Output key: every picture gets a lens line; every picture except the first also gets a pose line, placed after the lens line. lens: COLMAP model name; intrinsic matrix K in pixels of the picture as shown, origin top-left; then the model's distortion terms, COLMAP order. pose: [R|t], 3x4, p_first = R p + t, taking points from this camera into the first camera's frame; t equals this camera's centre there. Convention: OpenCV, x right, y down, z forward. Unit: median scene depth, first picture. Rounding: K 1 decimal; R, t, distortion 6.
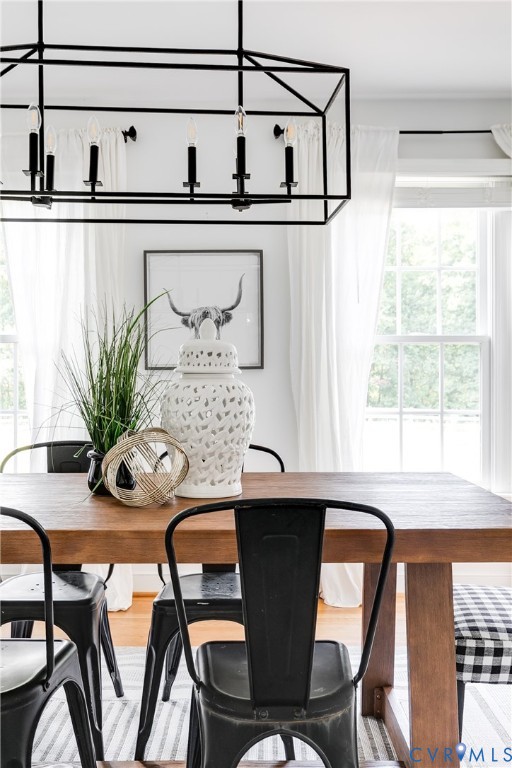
lens RADIAL K [[746.3, 0, 255.1], [0, 746.3, 382.4], [0, 0, 1]] dist [-0.006188, 0.000000]
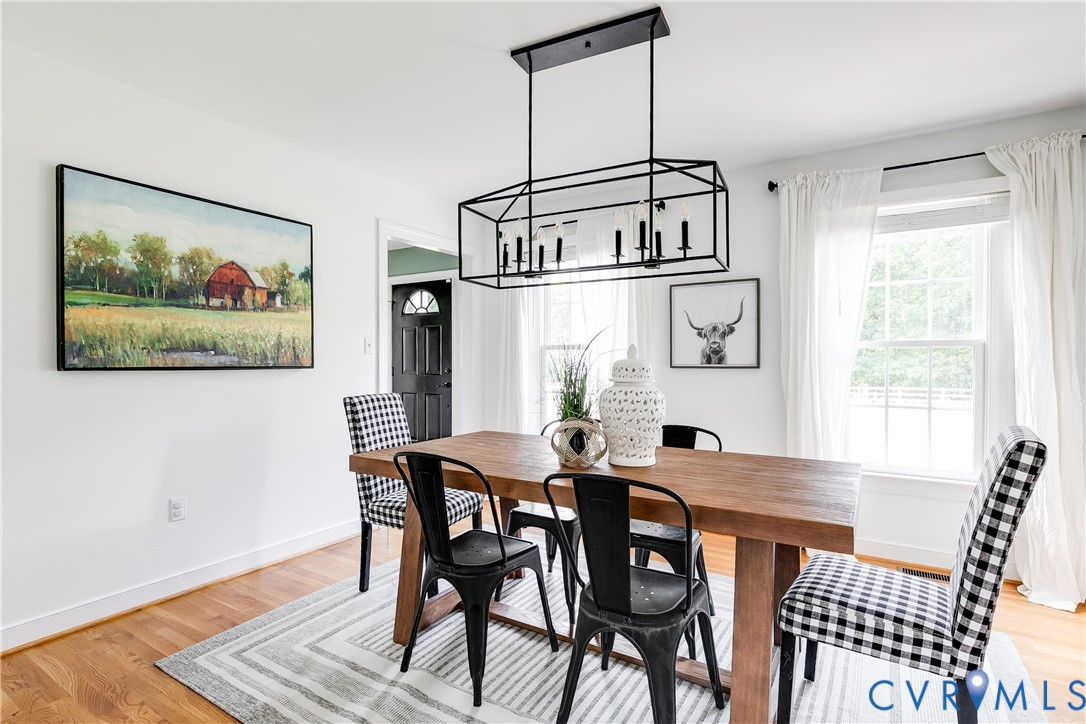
lens RADIAL K [[535.0, 0, 548.1], [0, 535.0, 359.9], [0, 0, 1]] dist [-0.002302, -0.001205]
pose [[0.854734, 0.004208, -0.519048, 0.349488], [-0.007688, 0.999960, -0.004554, -0.050047], [0.519009, 0.007883, 0.854733, 0.005751]]
